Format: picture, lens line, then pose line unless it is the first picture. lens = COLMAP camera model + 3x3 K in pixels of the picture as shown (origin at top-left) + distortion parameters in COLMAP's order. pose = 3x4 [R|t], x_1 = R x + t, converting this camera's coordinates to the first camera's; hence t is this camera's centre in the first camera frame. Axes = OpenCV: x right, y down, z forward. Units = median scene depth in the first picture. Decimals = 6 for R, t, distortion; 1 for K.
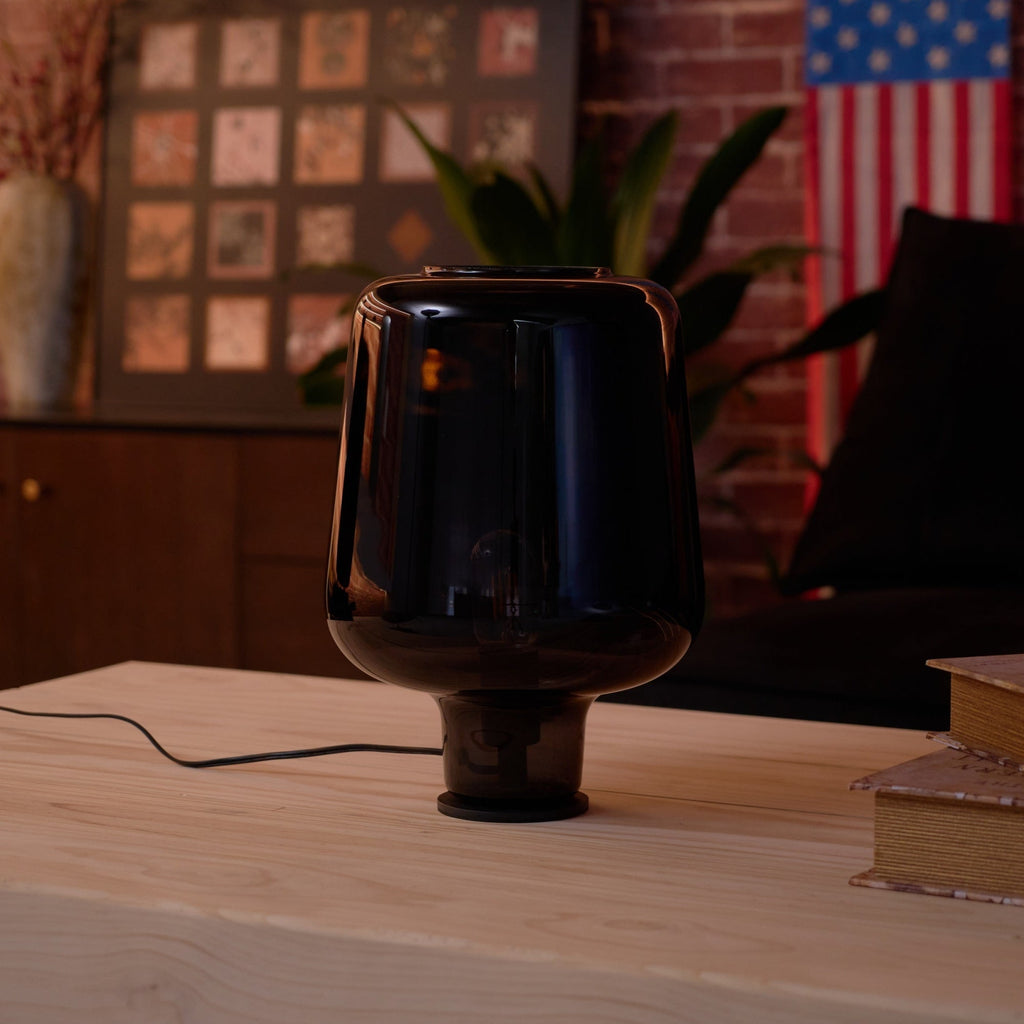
lens RADIAL K [[3055.3, 0, 512.0], [0, 3055.3, 512.0], [0, 0, 1]] dist [-0.043411, 0.330600]
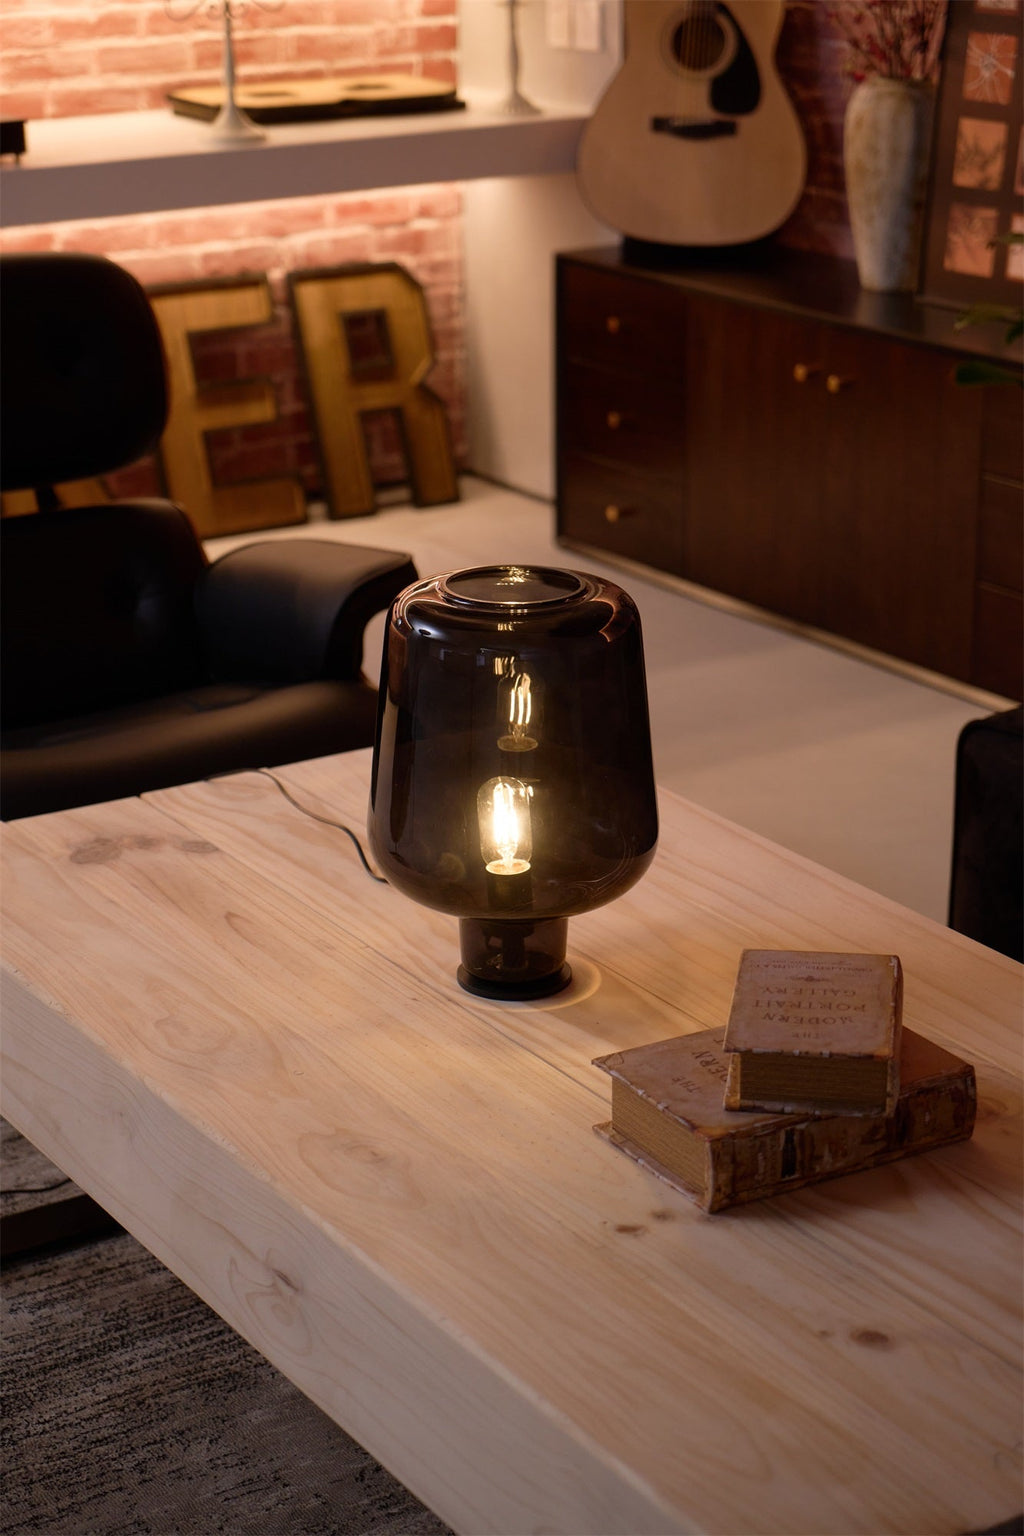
lens RADIAL K [[3044.1, 0, 512.0], [0, 3044.1, 768.0], [0, 0, 1]] dist [-0.029225, -0.065537]
pose [[0.878571, 0.149398, -0.453645, 0.546713], [-0.034694, 0.967272, 0.251358, -0.300803], [0.476350, -0.205097, 0.855000, -0.095864]]
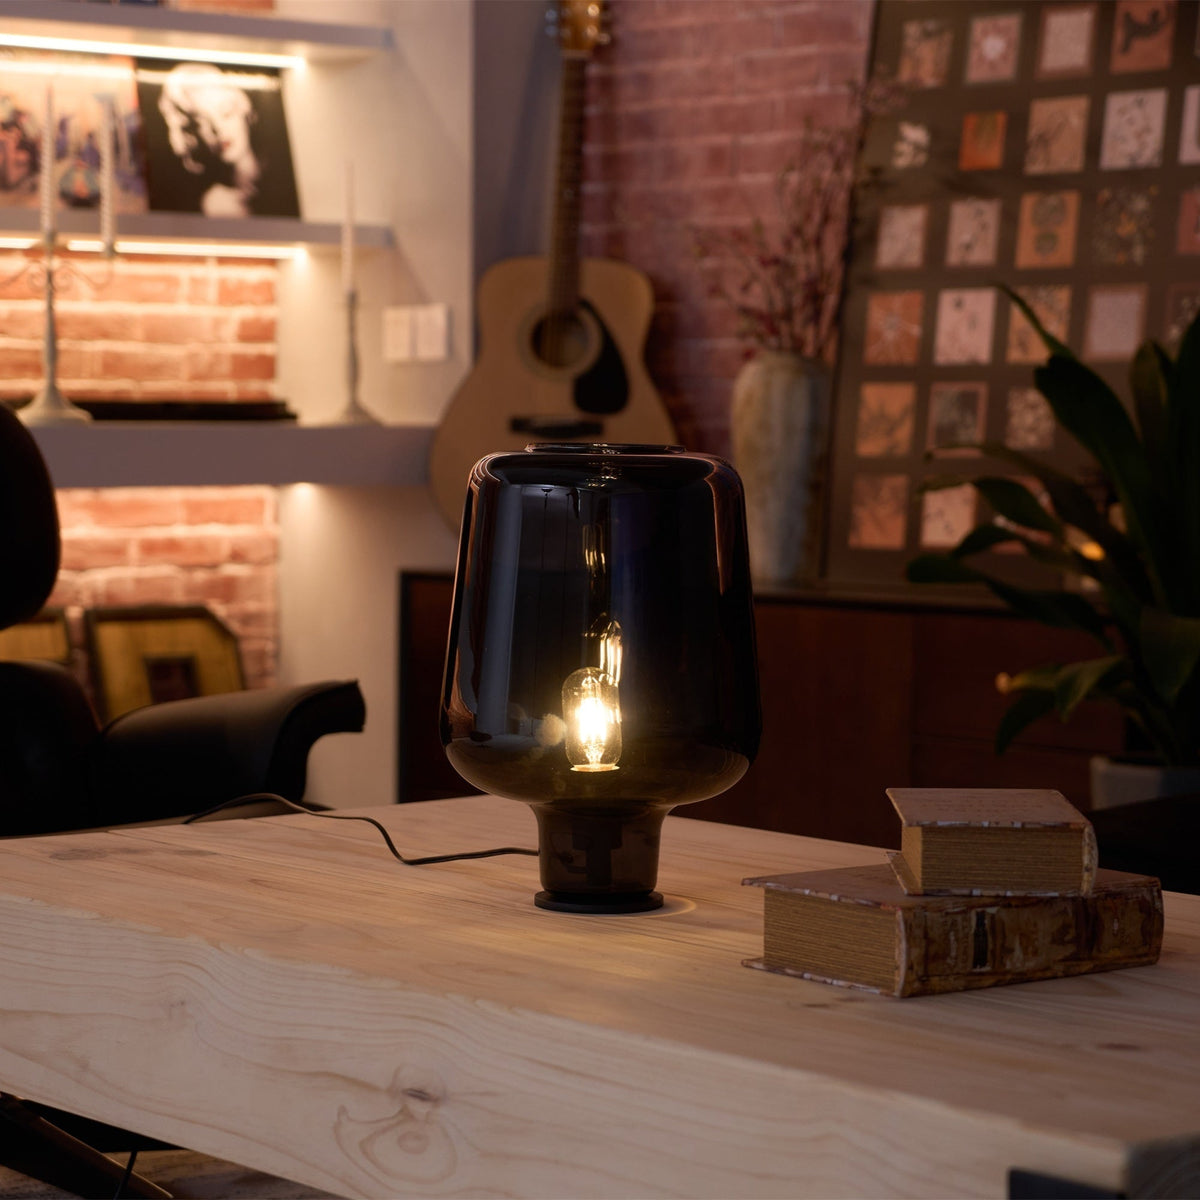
lens RADIAL K [[3580.4, 0, 600.0], [0, 3580.4, 600.0], [0, 0, 1]] dist [-0.043411, 0.330600]
pose [[0.933439, 0.028266, -0.357622, 0.460150], [-0.041851, 0.998664, -0.030302, 0.020598], [0.356288, 0.043252, 0.933375, -0.268754]]
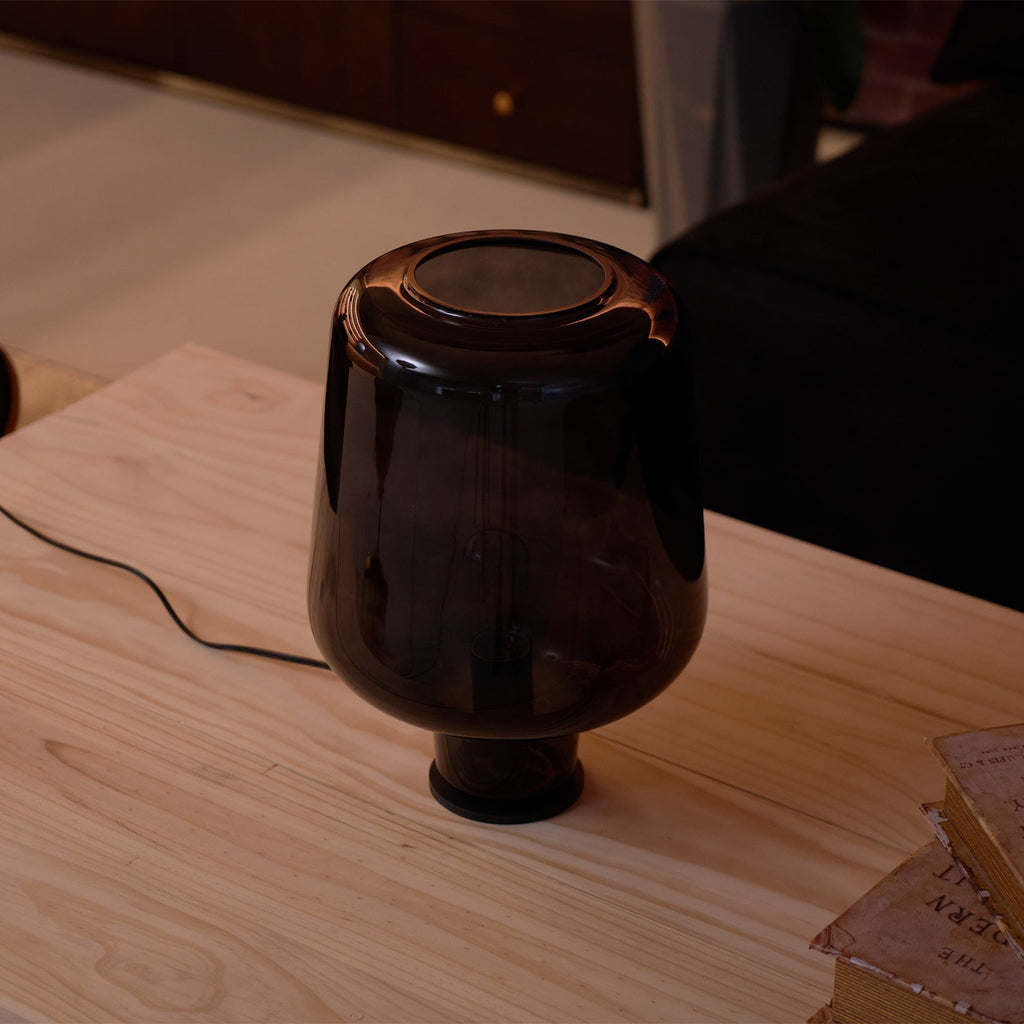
lens RADIAL K [[3055.3, 0, 512.0], [0, 3055.3, 512.0], [0, 0, 1]] dist [-0.043411, 0.330600]
pose [[0.994603, 0.053722, -0.088768, 0.079084], [-0.014708, 0.919885, 0.391912, -0.343982], [0.102711, -0.388491, 0.915710, 0.130877]]
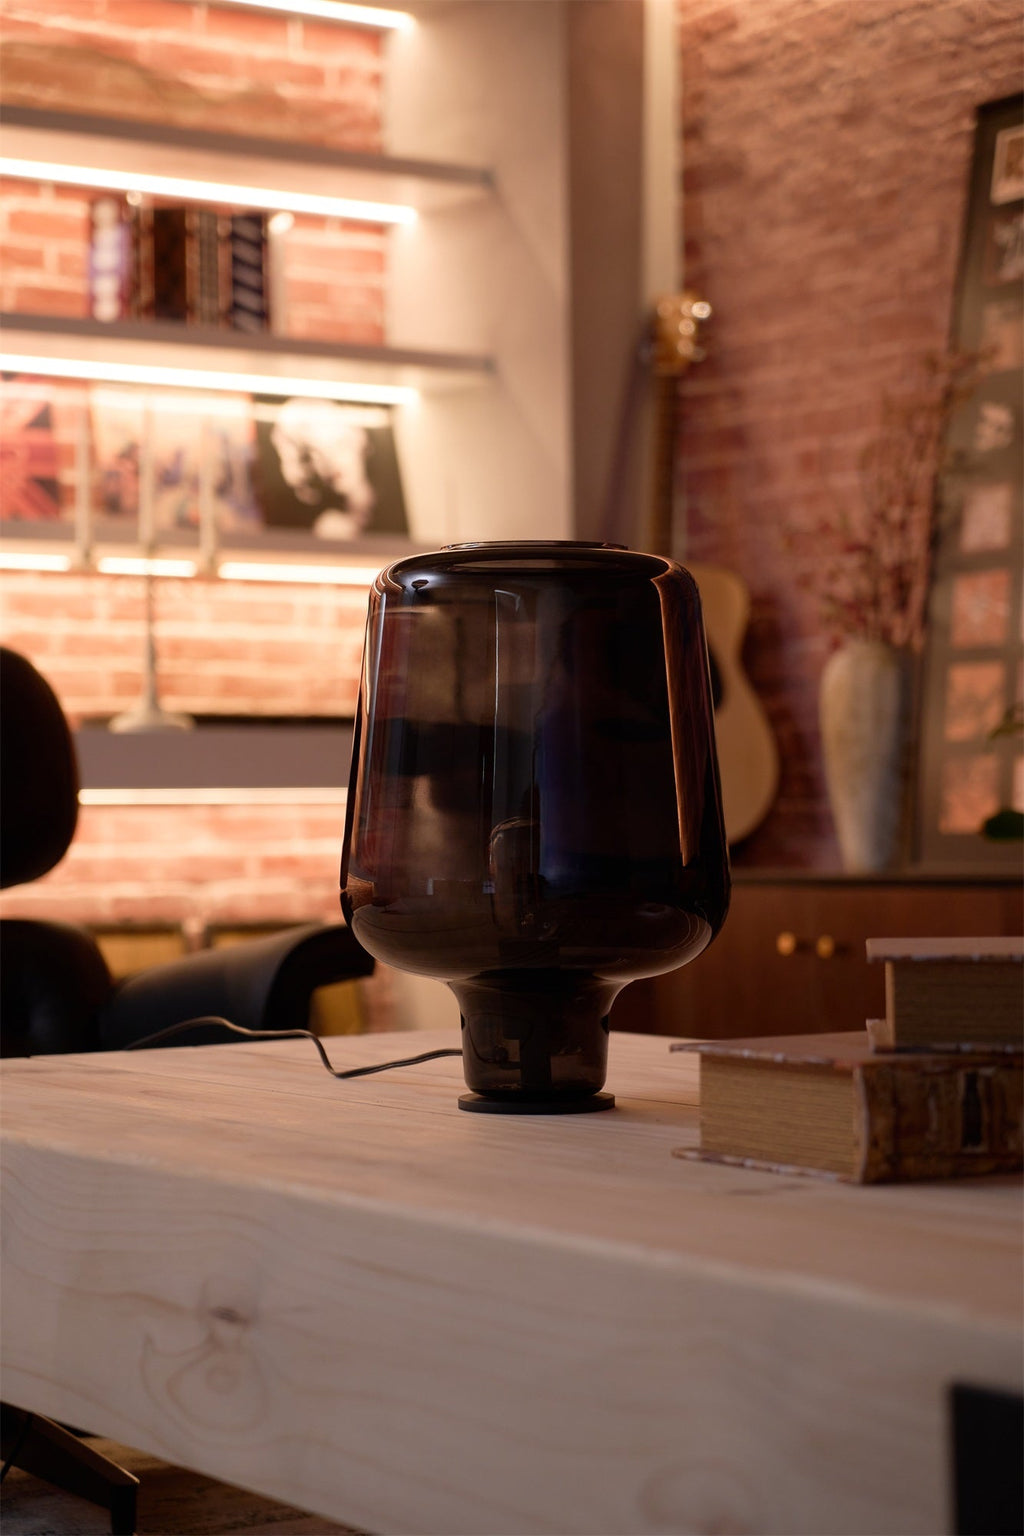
lens RADIAL K [[3044.1, 0, 512.0], [0, 3044.1, 768.0], [0, 0, 1]] dist [-0.029225, -0.065537]
pose [[0.894658, -0.018543, -0.446366, 0.399758], [-0.031850, 0.993949, -0.105128, 0.086258], [0.445614, 0.108270, 0.888654, 0.123884]]
